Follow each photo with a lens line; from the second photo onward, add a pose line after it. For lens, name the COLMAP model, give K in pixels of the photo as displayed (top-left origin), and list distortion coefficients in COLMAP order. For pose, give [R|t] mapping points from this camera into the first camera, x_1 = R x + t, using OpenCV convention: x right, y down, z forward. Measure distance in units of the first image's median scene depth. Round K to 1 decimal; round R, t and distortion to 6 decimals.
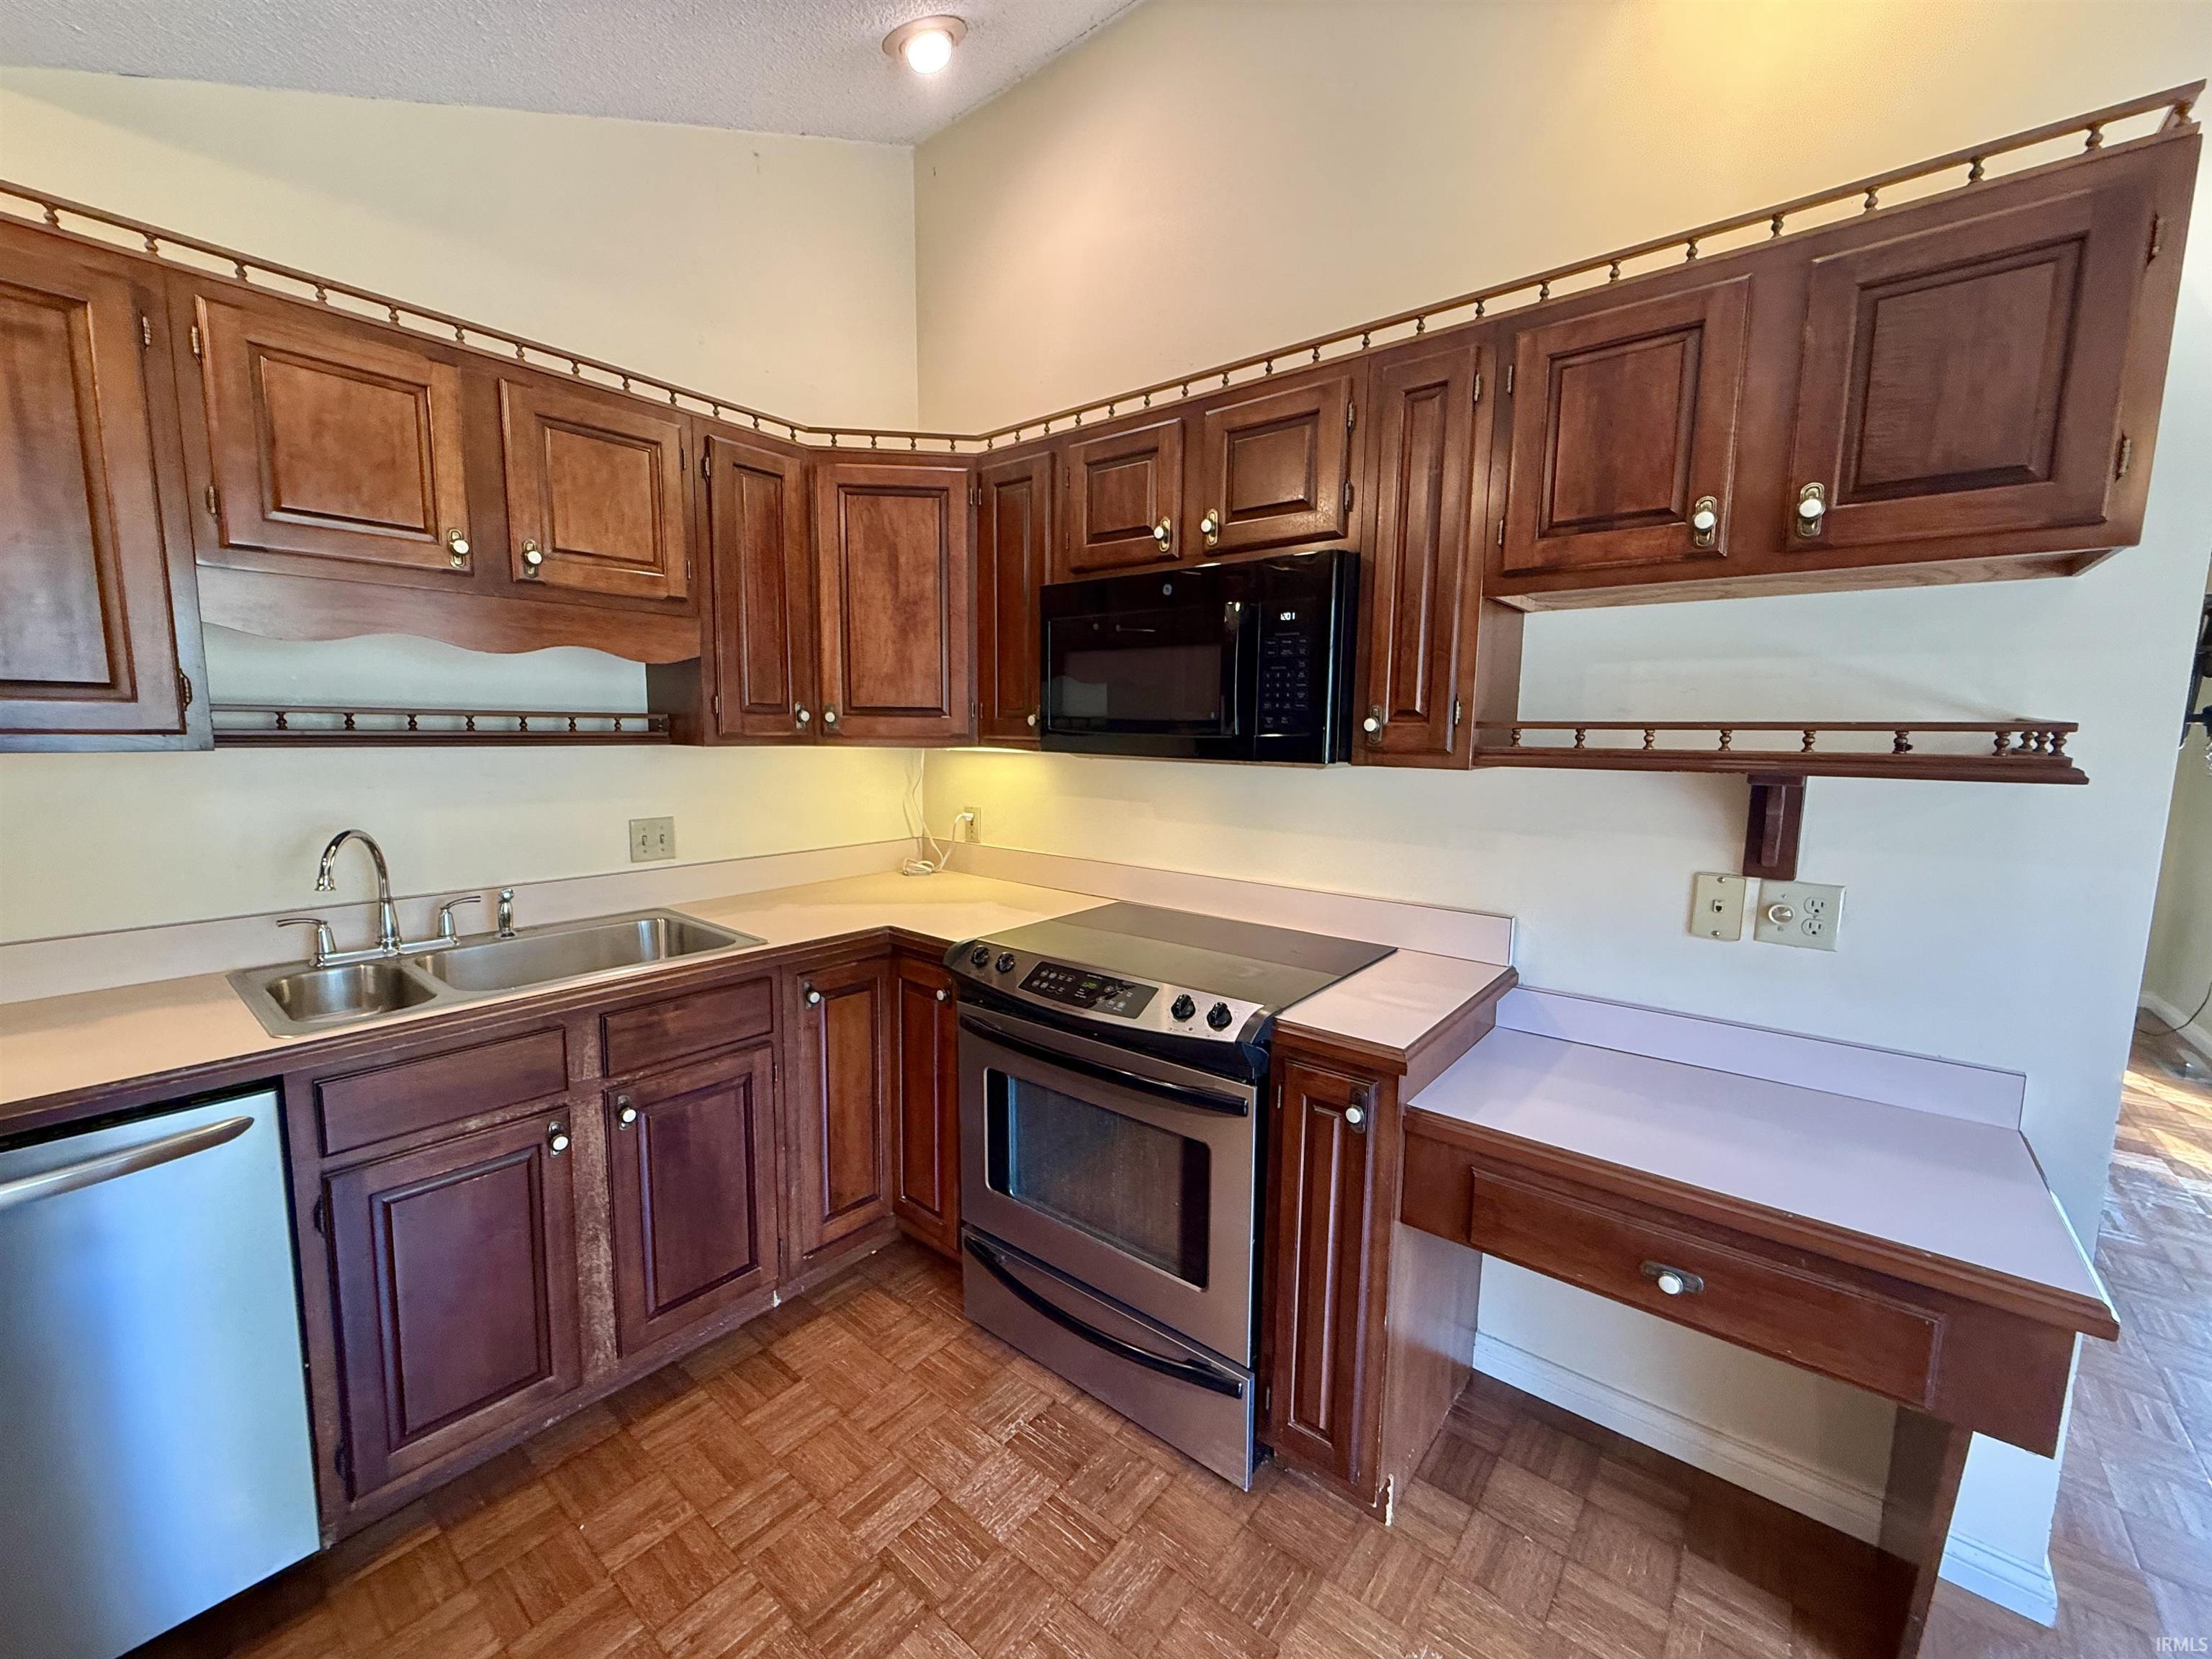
lens RADIAL K [[880.7, 0, 1105.2], [0, 880.7, 830.8], [0, 0, 1]] dist [-0.000459, 0.000340]
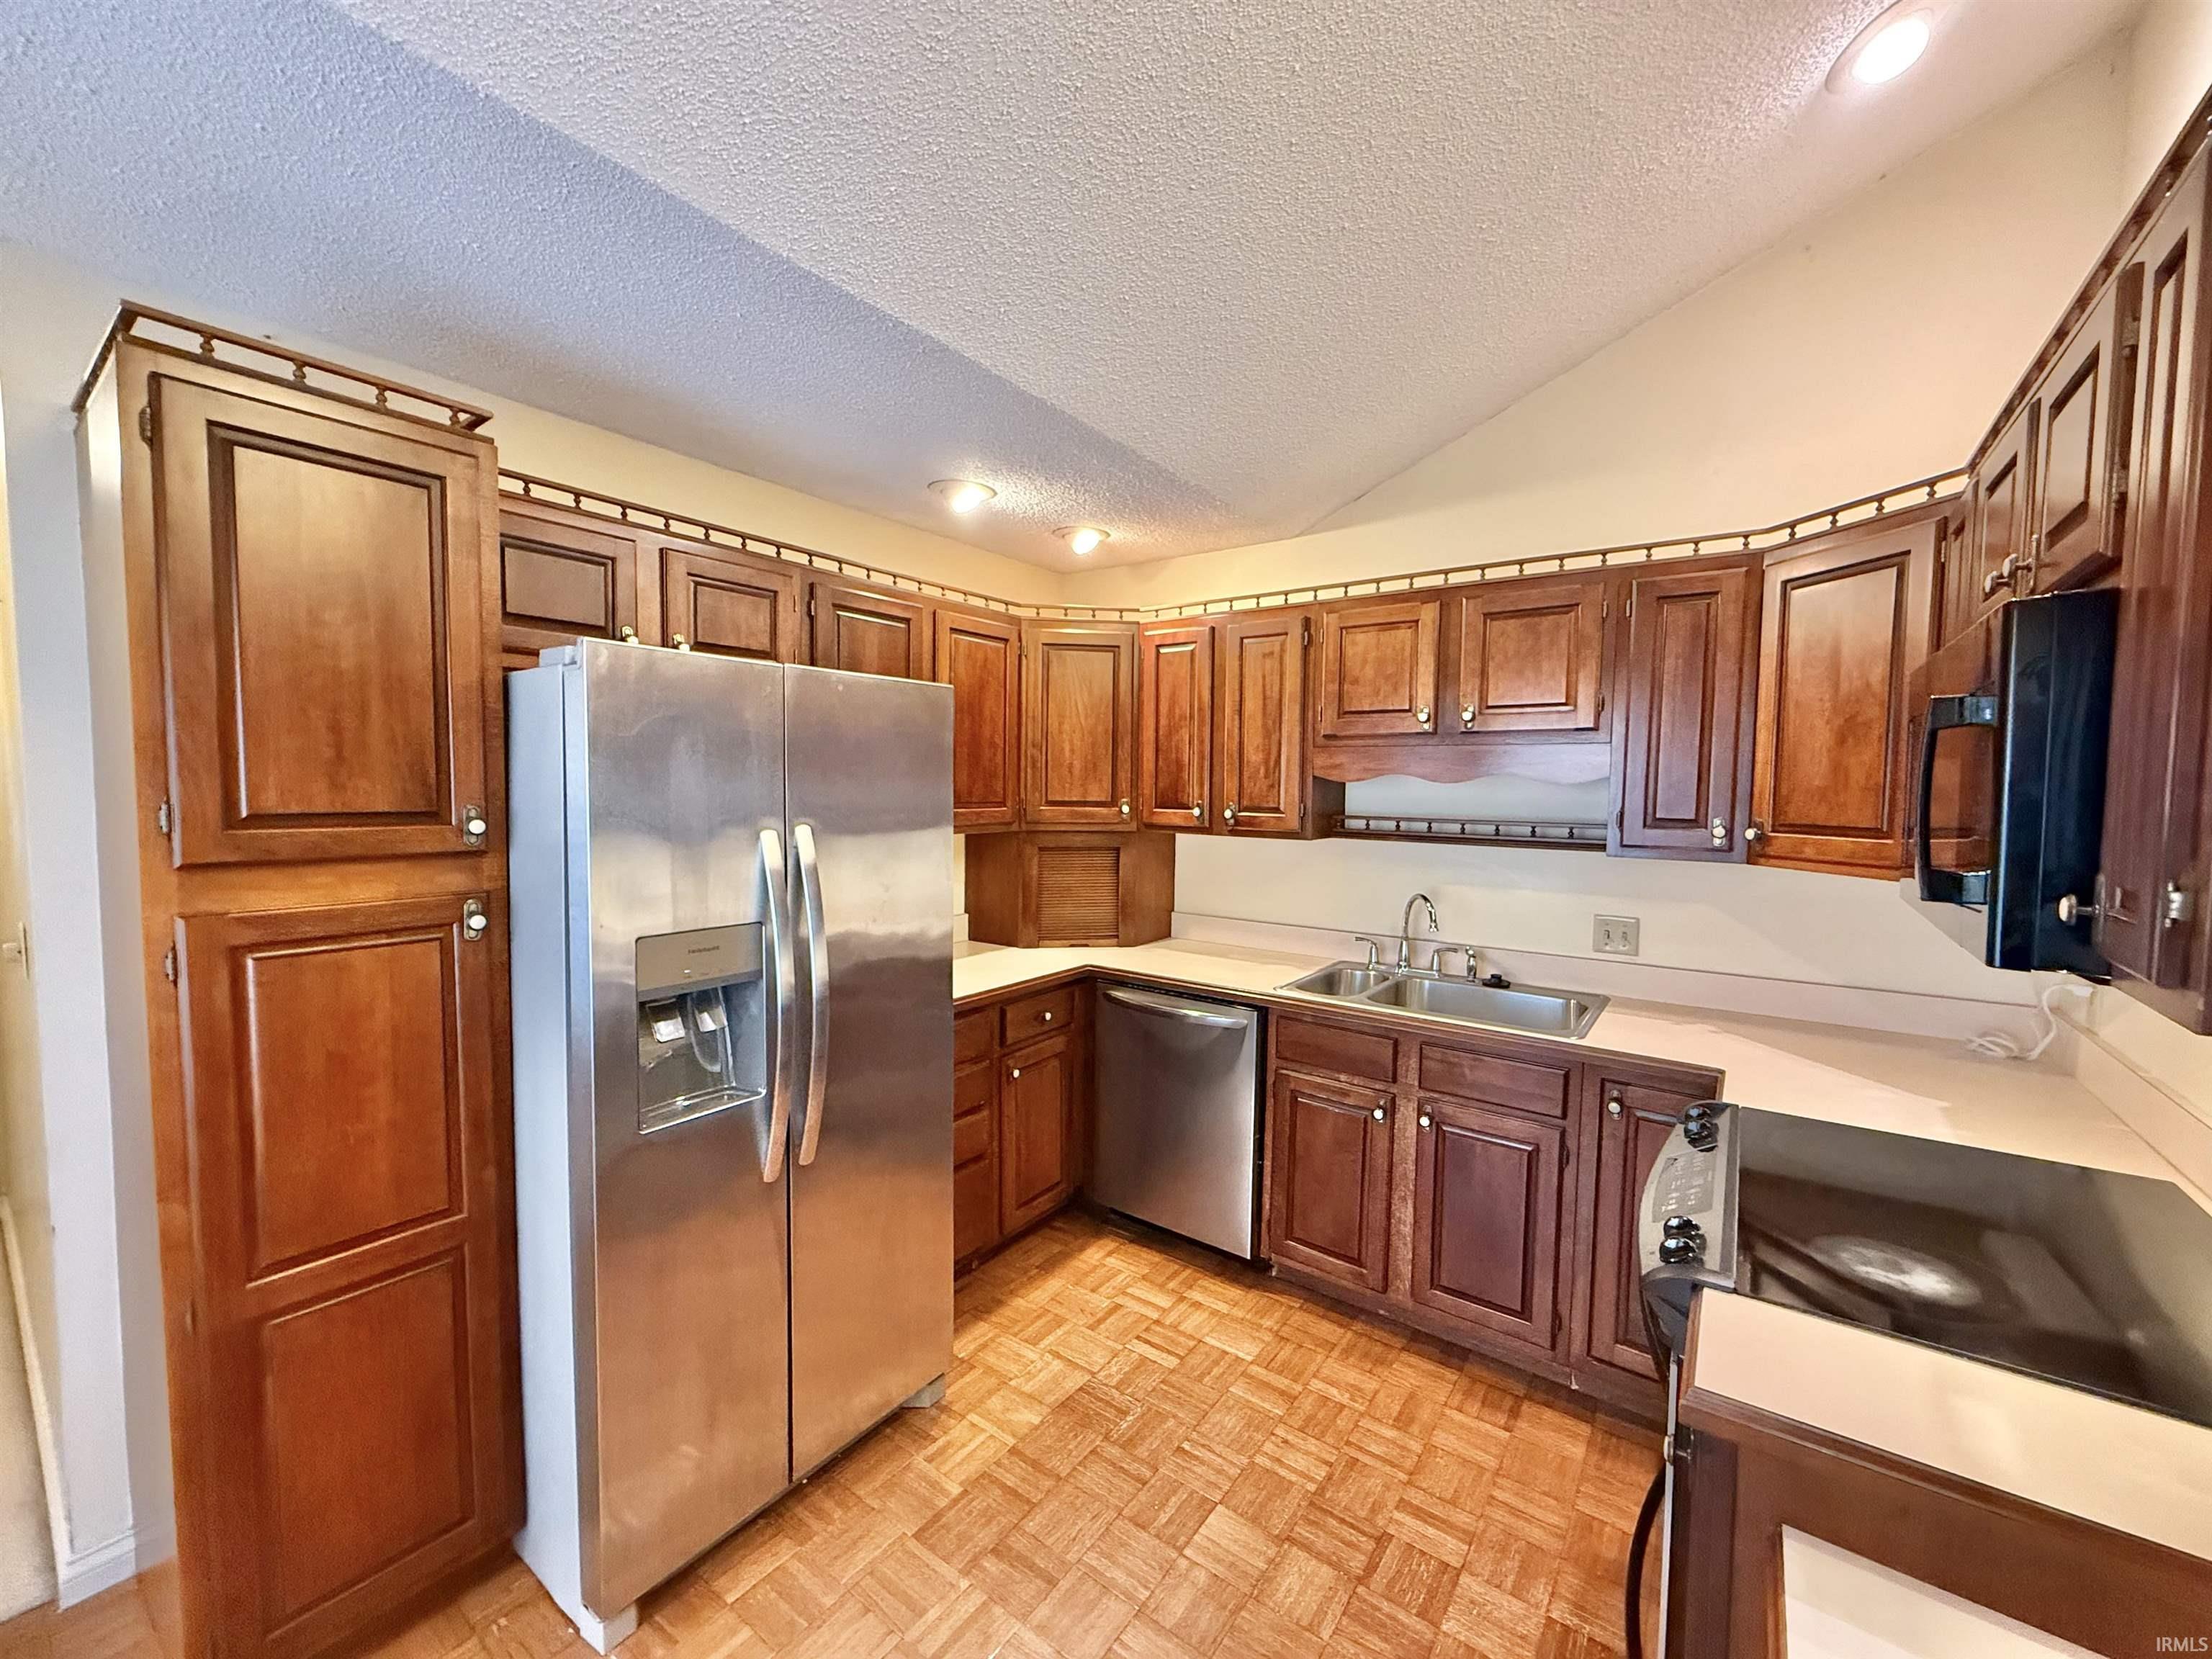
lens RADIAL K [[880.7, 0, 1092.6], [0, 880.7, 825.9], [0, 0, 1]] dist [-0.000459, 0.000340]
pose [[0.039464, 0.040389, -0.998404, 0.803160], [-0.127008, 0.991281, 0.035081, -0.115247], [0.991116, 0.125421, 0.044249, 0.385698]]
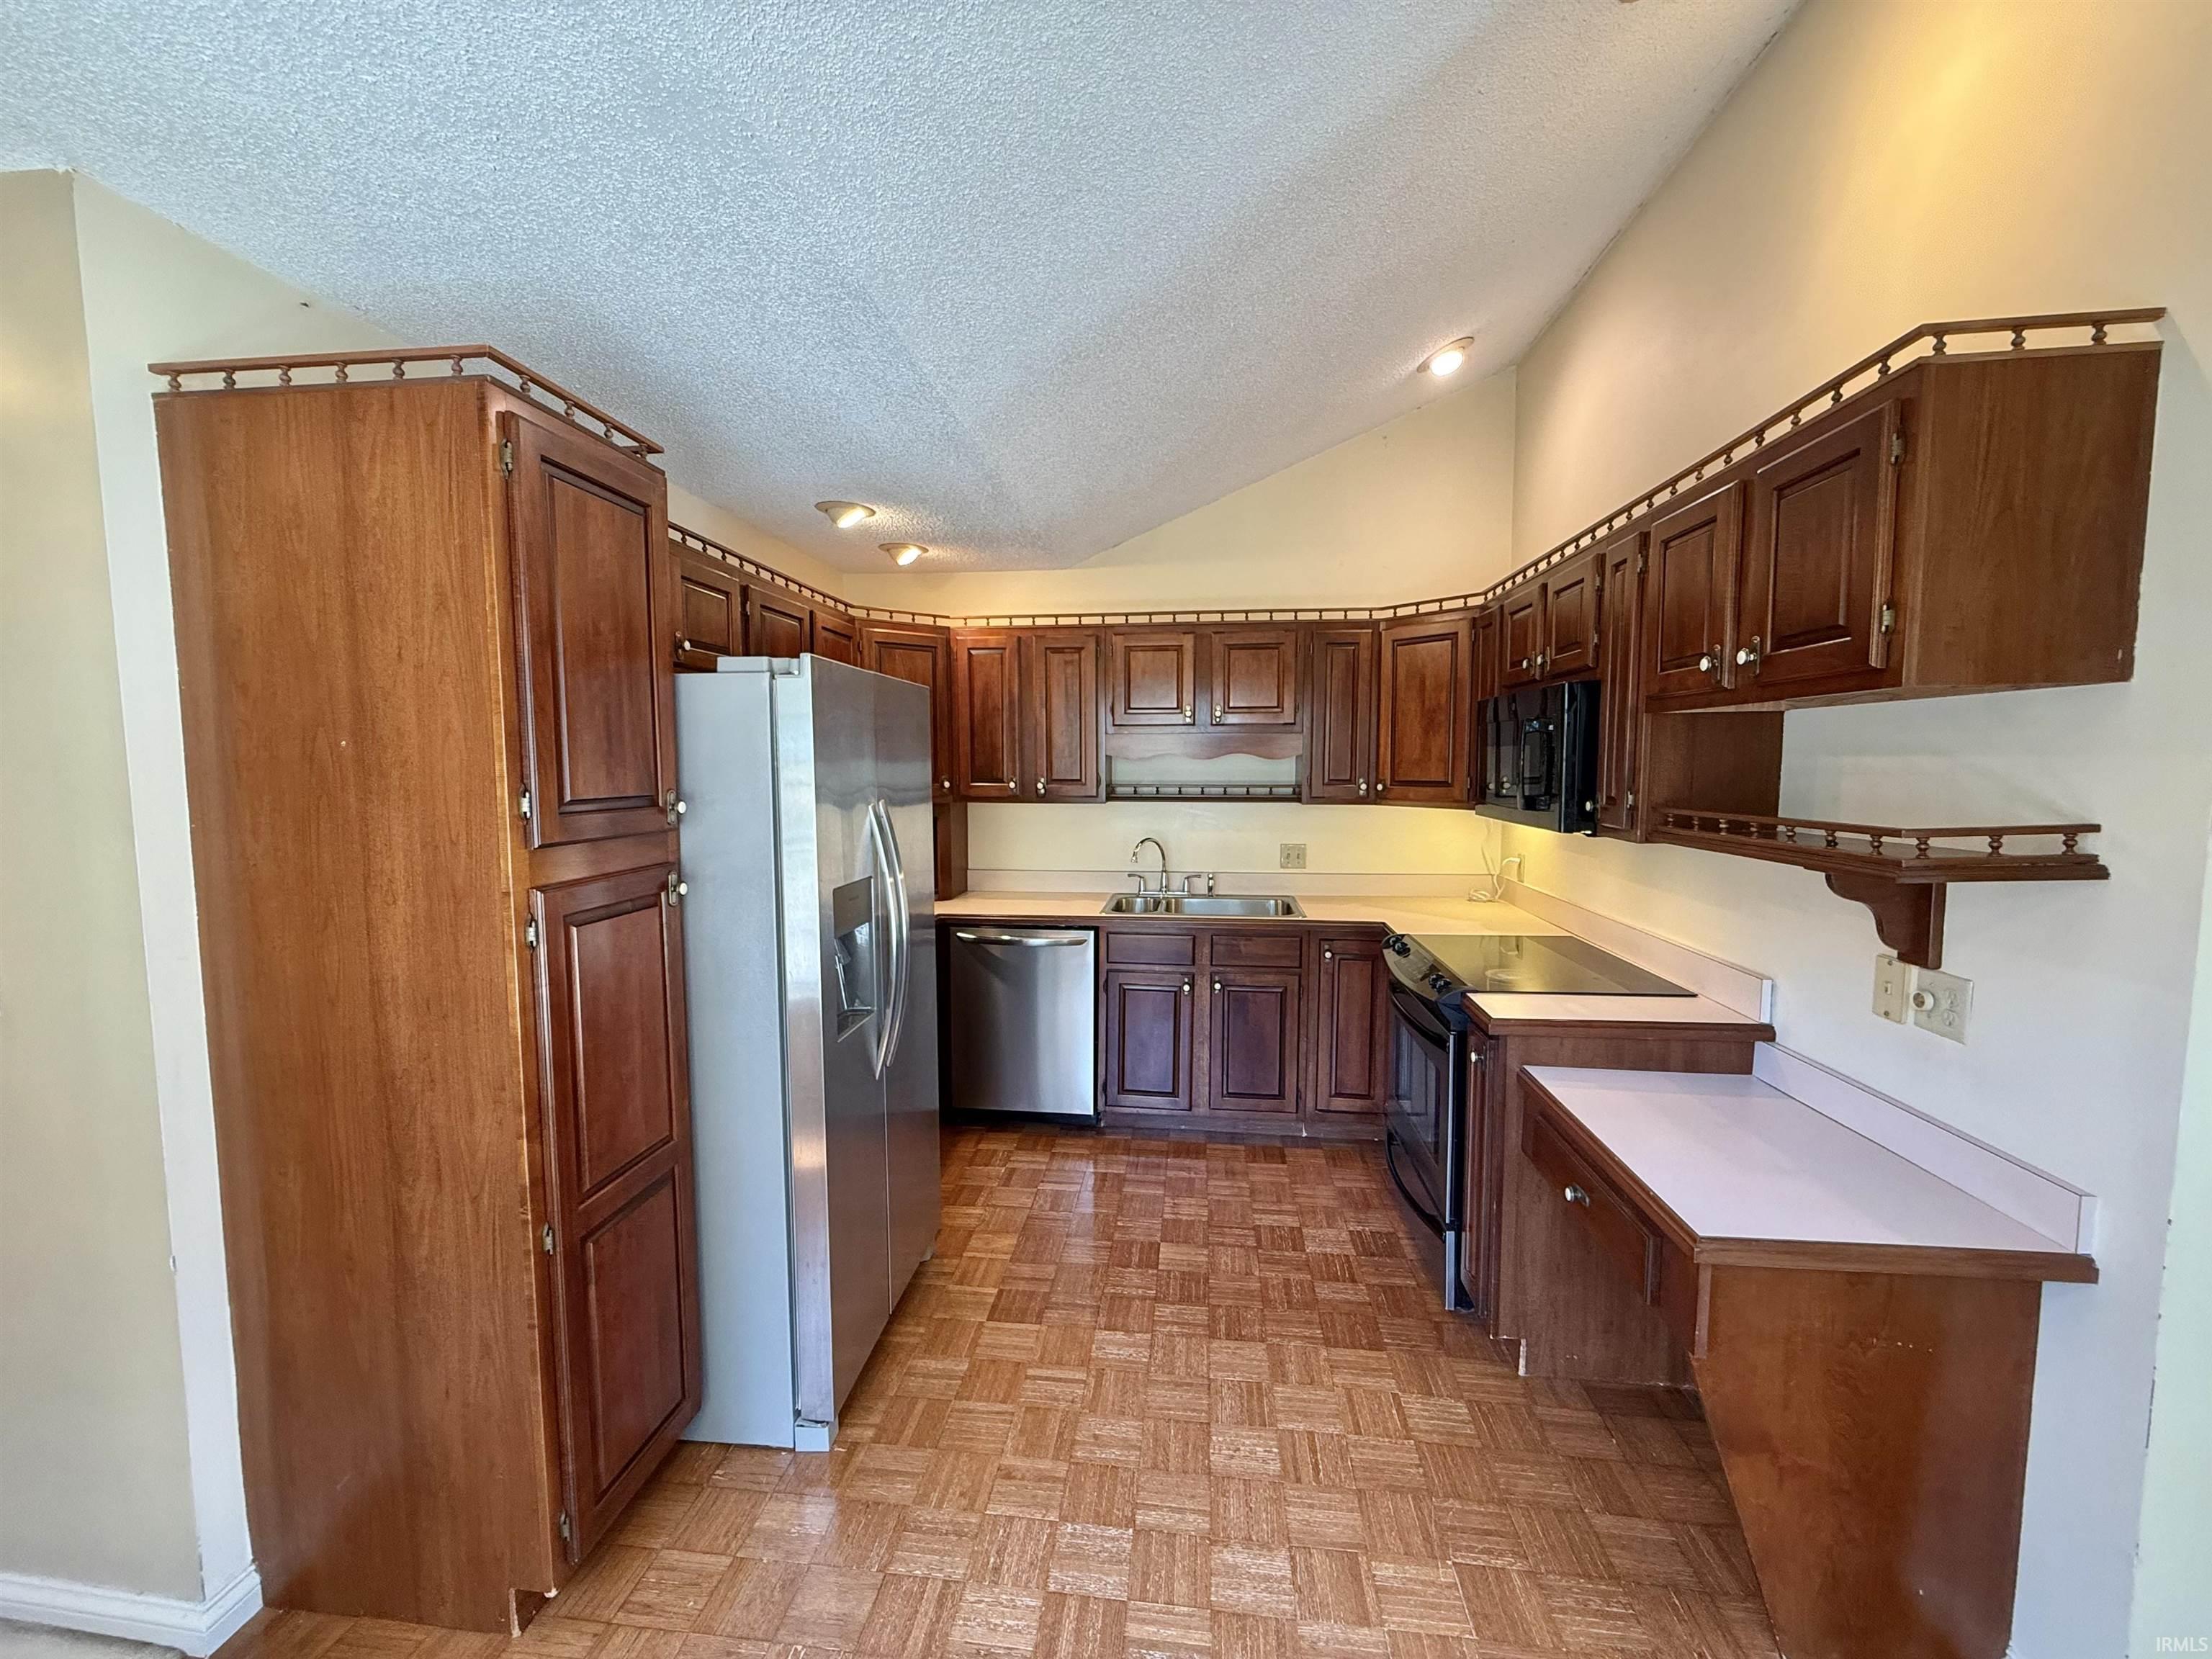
lens RADIAL K [[880.7, 0, 1091.5], [0, 880.7, 827.8], [0, 0, 1]] dist [-0.000459, 0.000340]
pose [[0.531737, 0.051263, -0.845357, 1.035257], [-0.091107, 0.995836, 0.003081, -0.021838], [0.841995, 0.075379, 0.534193, -0.369216]]
